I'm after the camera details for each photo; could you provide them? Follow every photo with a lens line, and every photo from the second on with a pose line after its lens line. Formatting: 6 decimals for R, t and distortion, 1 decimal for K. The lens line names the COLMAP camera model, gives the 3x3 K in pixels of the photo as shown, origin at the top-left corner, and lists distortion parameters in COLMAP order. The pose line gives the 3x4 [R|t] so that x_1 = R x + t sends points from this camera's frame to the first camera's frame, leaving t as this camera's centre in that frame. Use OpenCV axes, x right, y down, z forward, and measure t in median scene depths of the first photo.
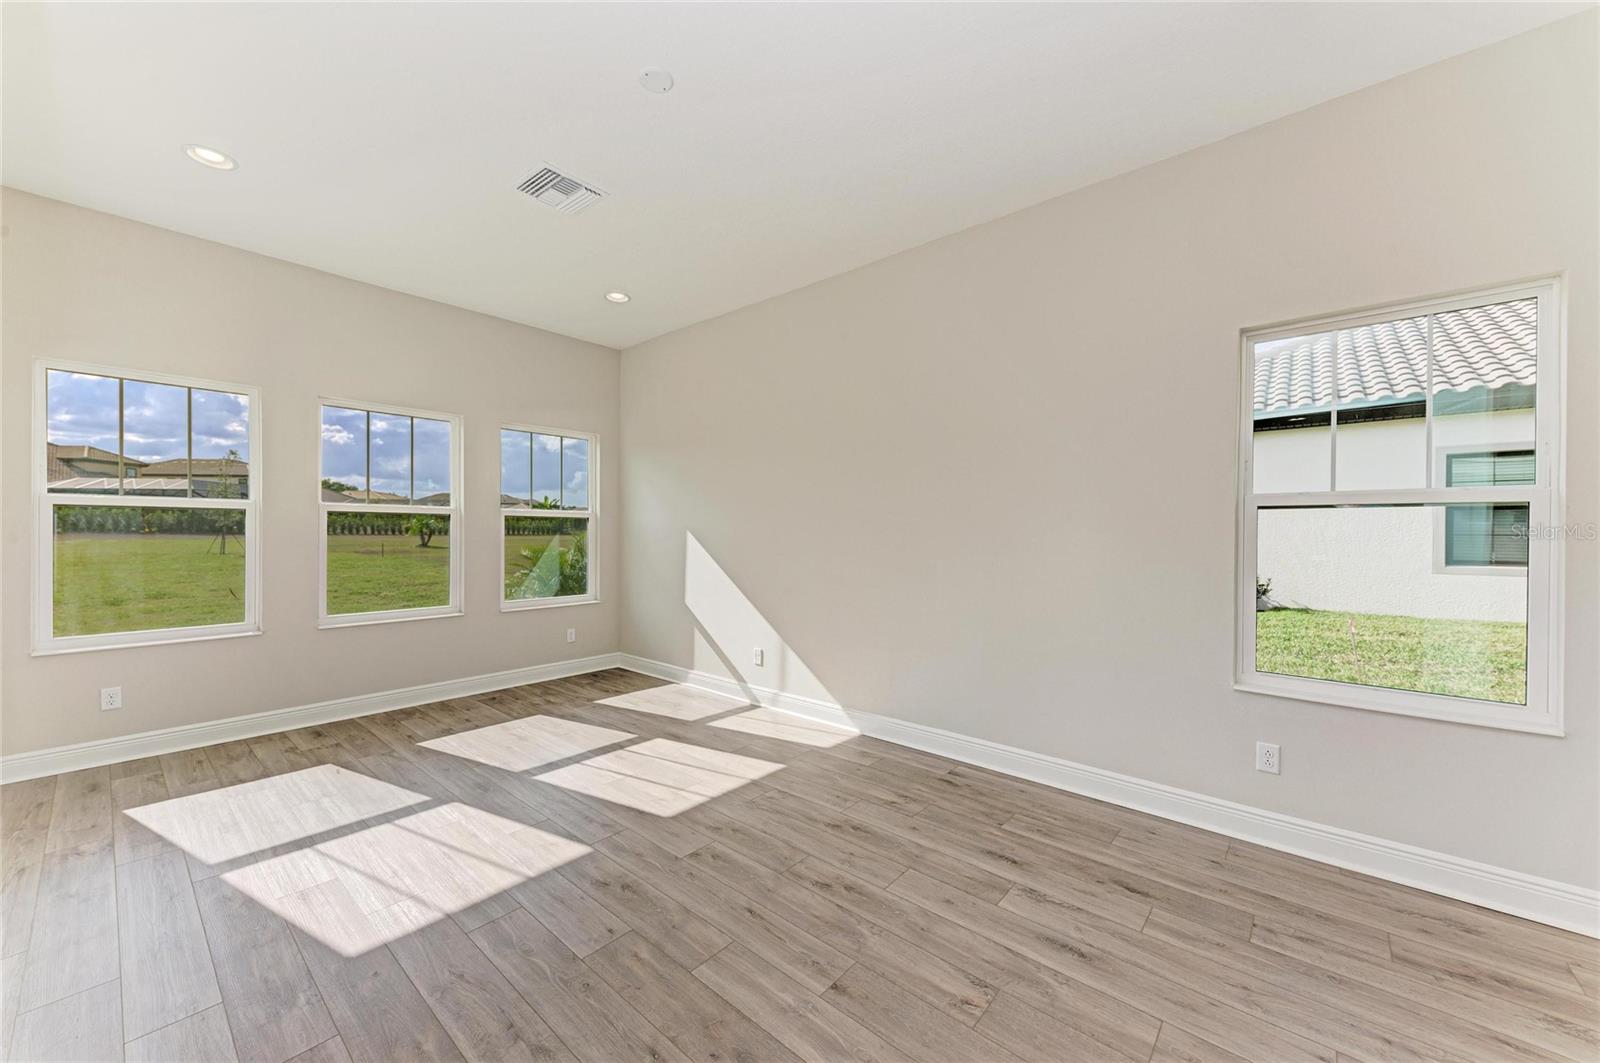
lens RADIAL K [[606.3, 0, 800.5], [0, 606.3, 536.4], [0, 0, 1]] dist [0.020905, -0.000088]
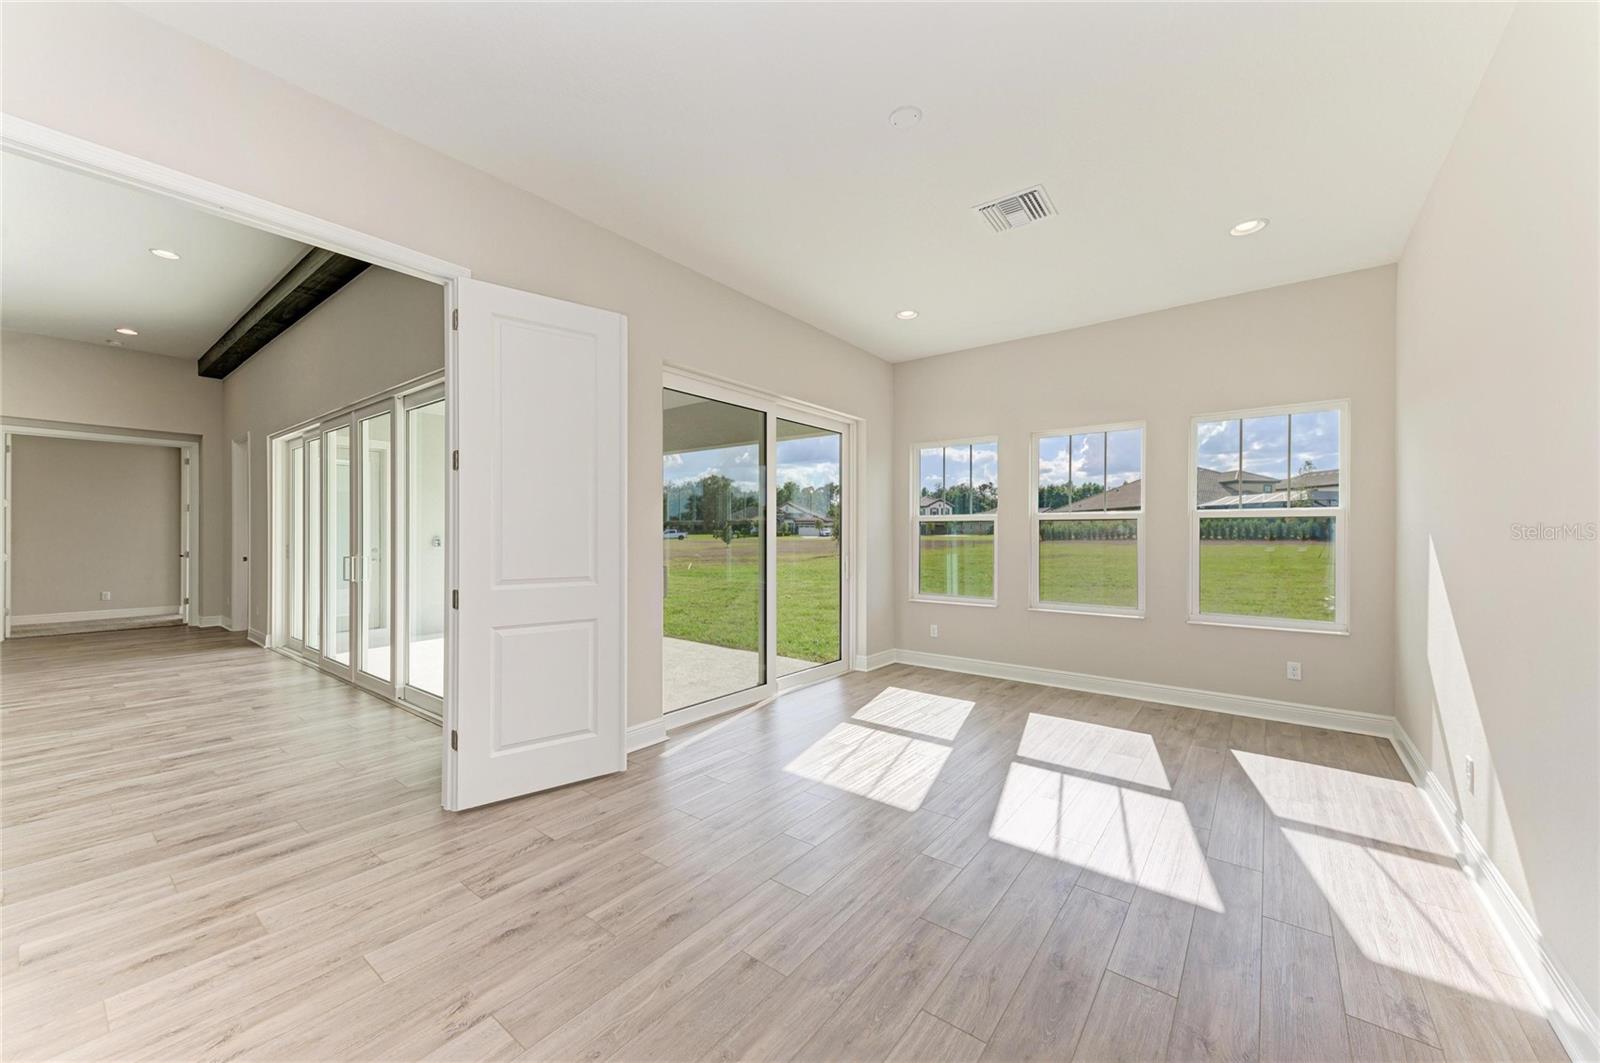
lens RADIAL K [[606.3, 0, 800.5], [0, 606.3, 536.4], [0, 0, 1]] dist [0.020905, -0.000088]
pose [[0.040458, -0.003139, -0.999176, 0.474972], [-0.008185, 0.999960, -0.003473, 0.001565], [0.999148, 0.008319, 0.040431, 0.438122]]
